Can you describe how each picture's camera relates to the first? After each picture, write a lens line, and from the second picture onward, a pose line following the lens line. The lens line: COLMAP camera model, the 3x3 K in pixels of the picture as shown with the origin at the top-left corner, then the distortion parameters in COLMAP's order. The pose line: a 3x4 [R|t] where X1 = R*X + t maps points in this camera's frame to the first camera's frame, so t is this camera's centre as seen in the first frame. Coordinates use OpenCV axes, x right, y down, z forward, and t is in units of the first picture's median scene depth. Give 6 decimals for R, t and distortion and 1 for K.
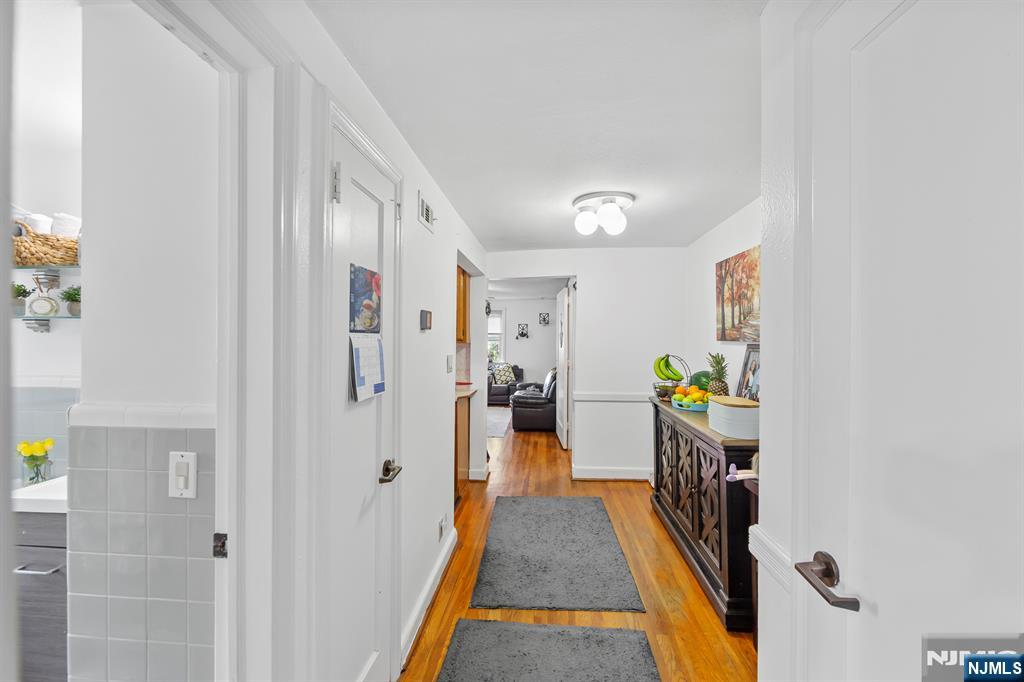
lens RADIAL K [[411.0, 0, 514.0], [0, 411.0, 342.6], [0, 0, 1]] dist [0.000760, -0.001401]
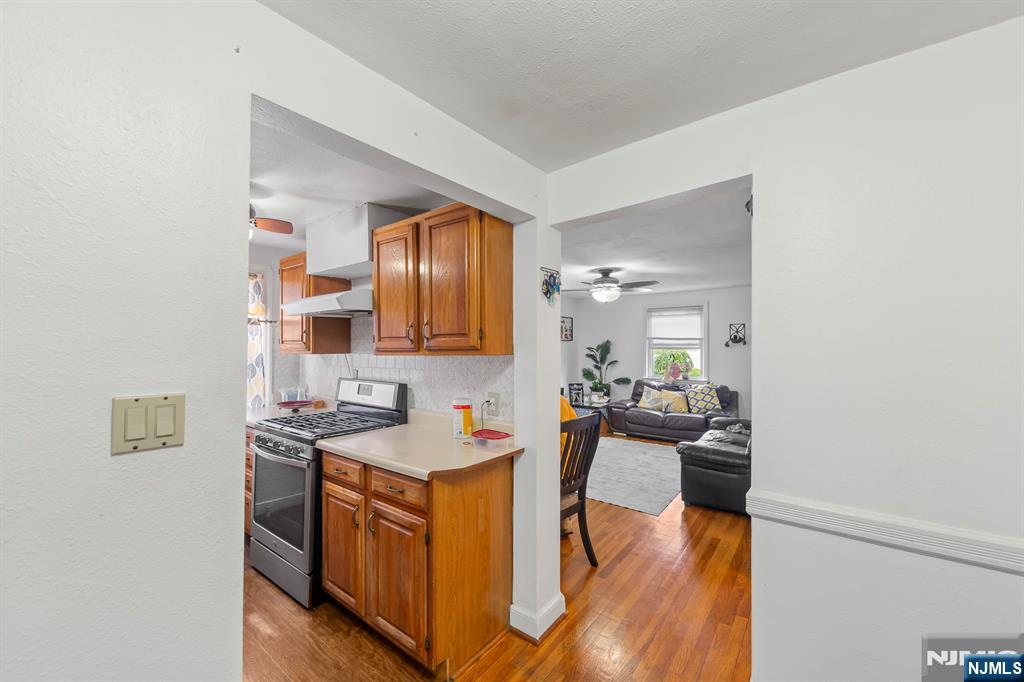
lens RADIAL K [[411.0, 0, 513.5], [0, 411.0, 339.4], [0, 0, 1]] dist [0.000760, -0.001401]
pose [[0.842034, -0.014277, -0.539236, 0.157363], [-0.000196, 0.999642, -0.026772, -0.004140], [0.539425, 0.022649, 0.841729, 0.523677]]
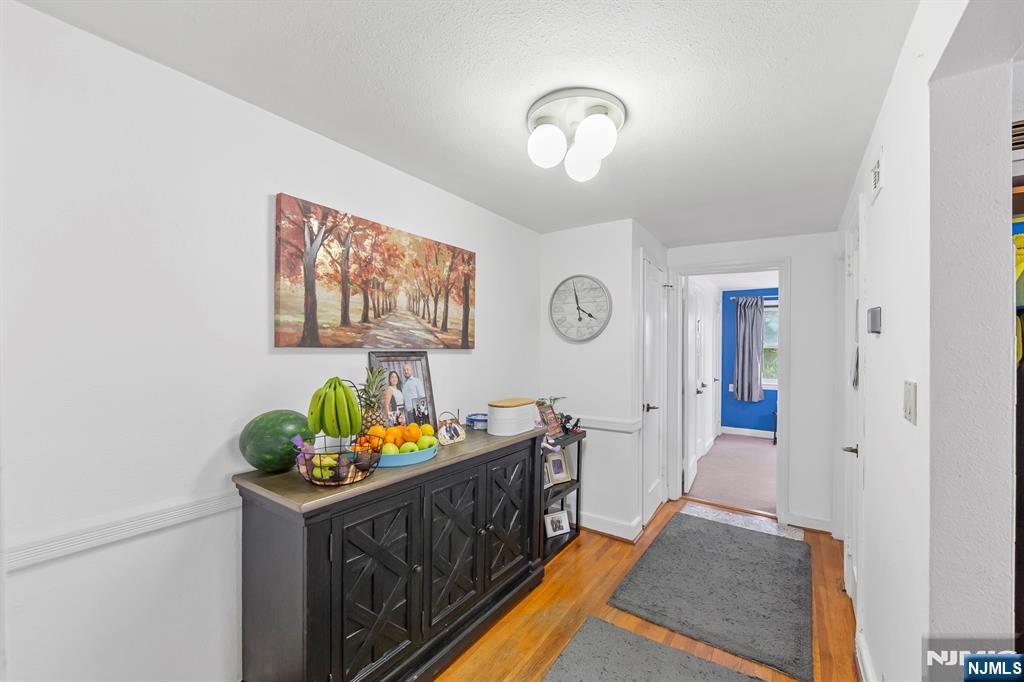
lens RADIAL K [[411.0, 0, 515.6], [0, 411.0, 354.9], [0, 0, 1]] dist [0.000760, -0.001401]
pose [[-0.874430, -0.011754, 0.485009, -0.004083], [-0.000096, 0.999711, 0.024055, -0.004858], [-0.485151, 0.020988, -0.874178, 0.950194]]
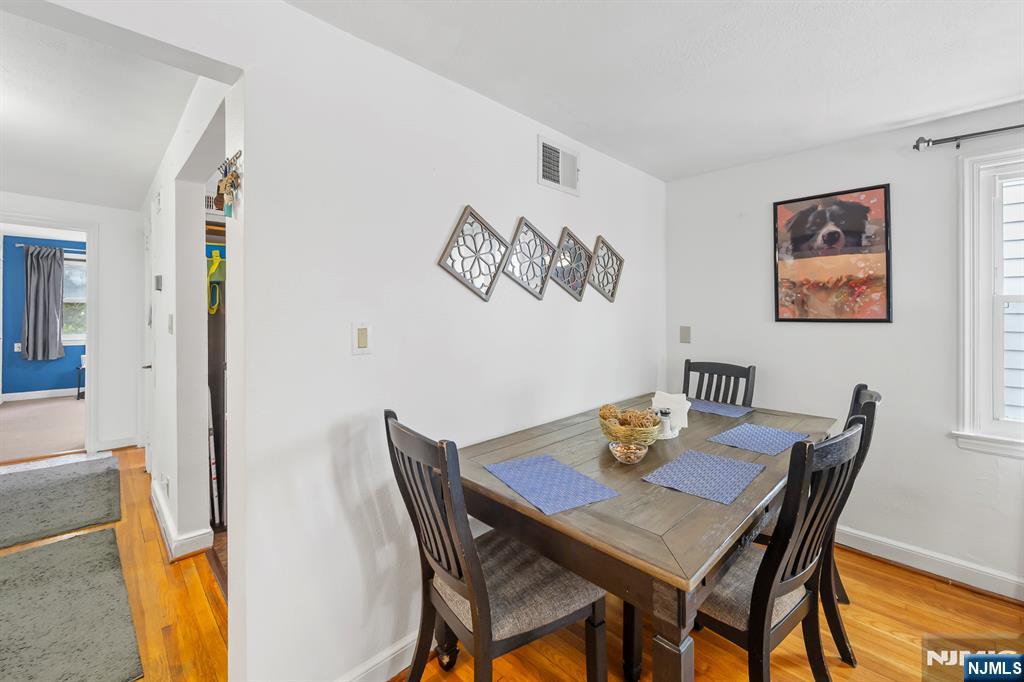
lens RADIAL K [[411.0, 0, 504.8], [0, 411.0, 308.3], [0, 0, 1]] dist [0.000760, -0.001401]
pose [[-0.644794, -0.007782, -0.764317, 0.030478], [-0.012941, 0.999916, 0.000736, 0.004397], [0.764247, 0.010366, -0.644841, 1.262957]]
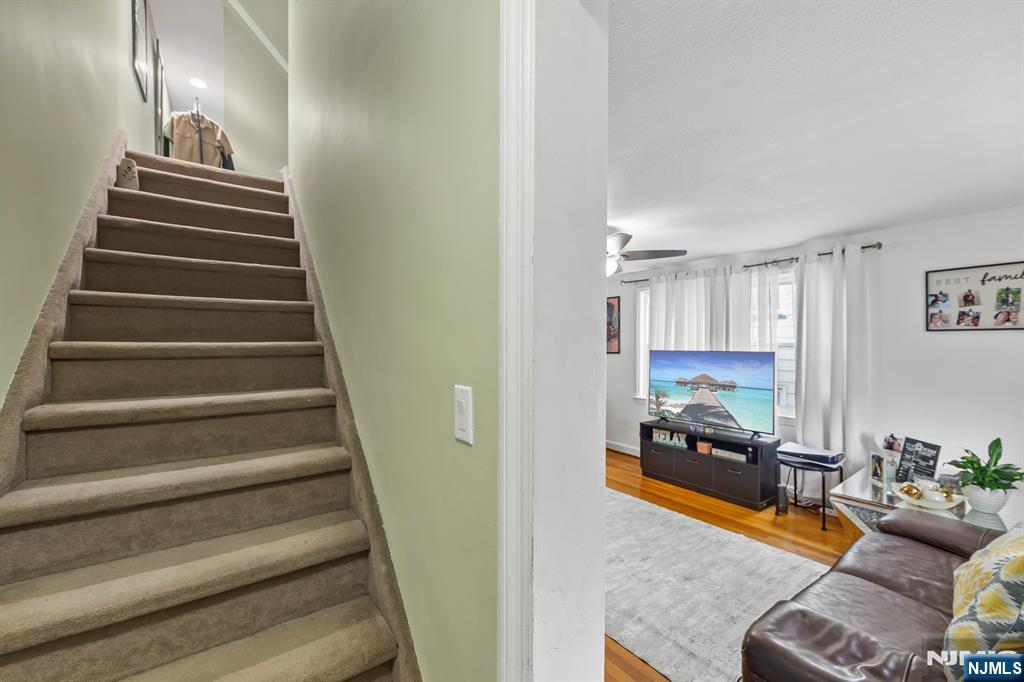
lens RADIAL K [[411.0, 0, 519.6], [0, 411.0, 344.5], [0, 0, 1]] dist [0.000760, -0.001401]
pose [[-0.756037, -0.000025, -0.654529, 0.350188], [-0.010481, 0.999872, 0.012068, -0.021277], [0.654445, 0.015984, -0.755941, 1.993447]]
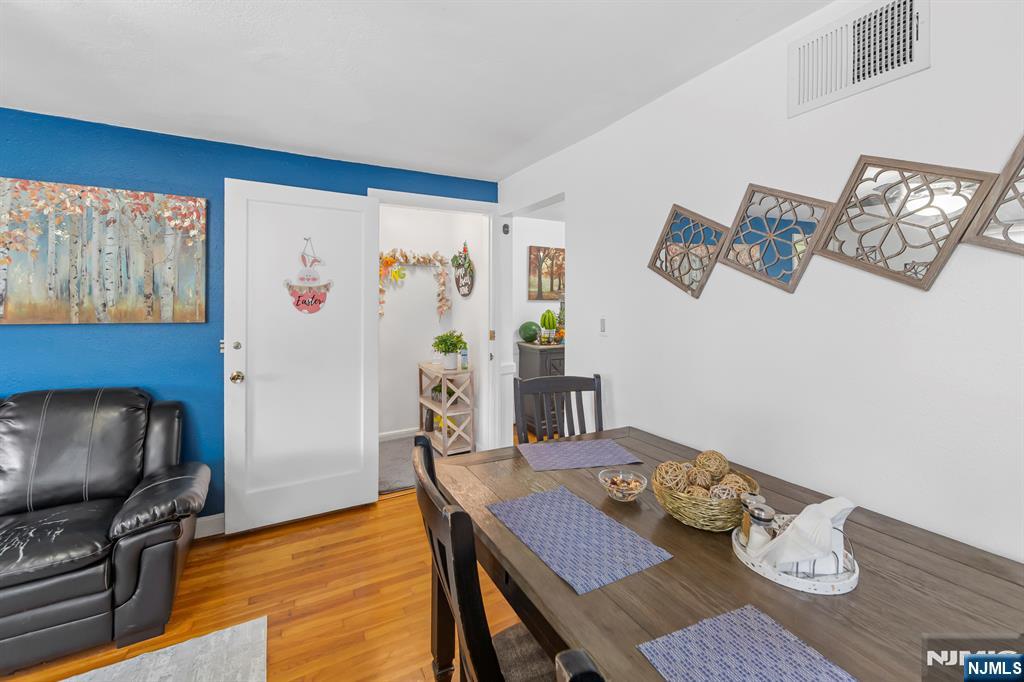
lens RADIAL K [[411.0, 0, 512.7], [0, 411.0, 306.1], [0, 0, 1]] dist [0.000760, -0.001401]
pose [[-0.543448, -0.008840, 0.839396, -0.482669], [0.000560, 0.999941, 0.010893, 0.001012], [-0.839443, 0.006390, -0.543411, 1.327565]]
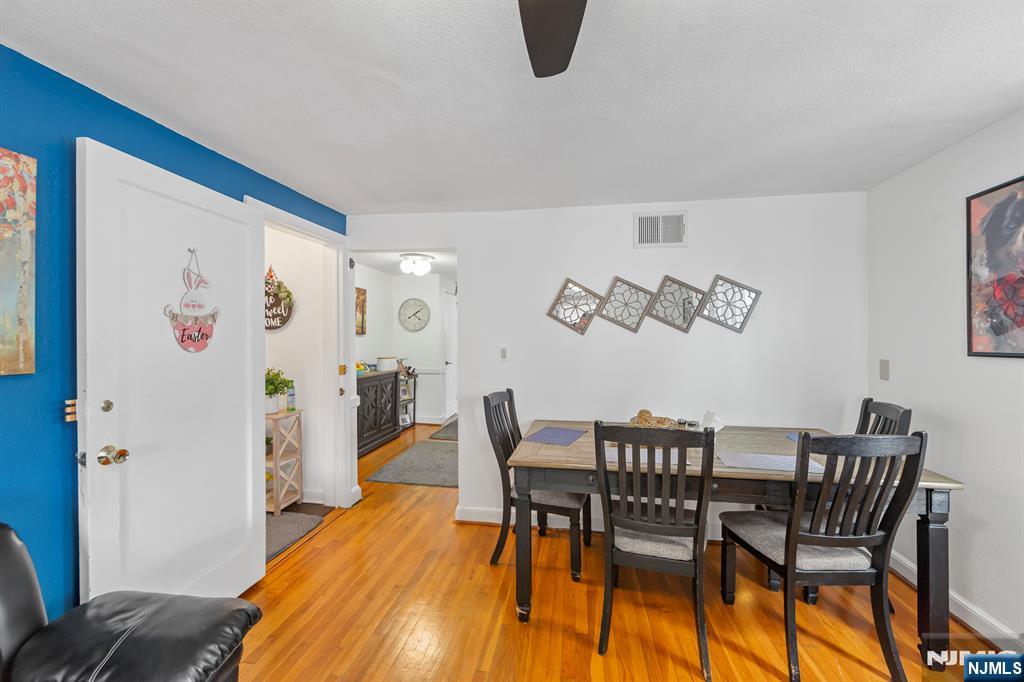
lens RADIAL K [[411.0, 0, 510.1], [0, 411.0, 337.6], [0, 0, 1]] dist [0.000760, -0.001401]
pose [[-0.995883, -0.004668, 0.090524, -0.208359], [-0.003822, 0.999947, 0.009517, -0.003133], [-0.090564, 0.009132, -0.995849, 1.640406]]
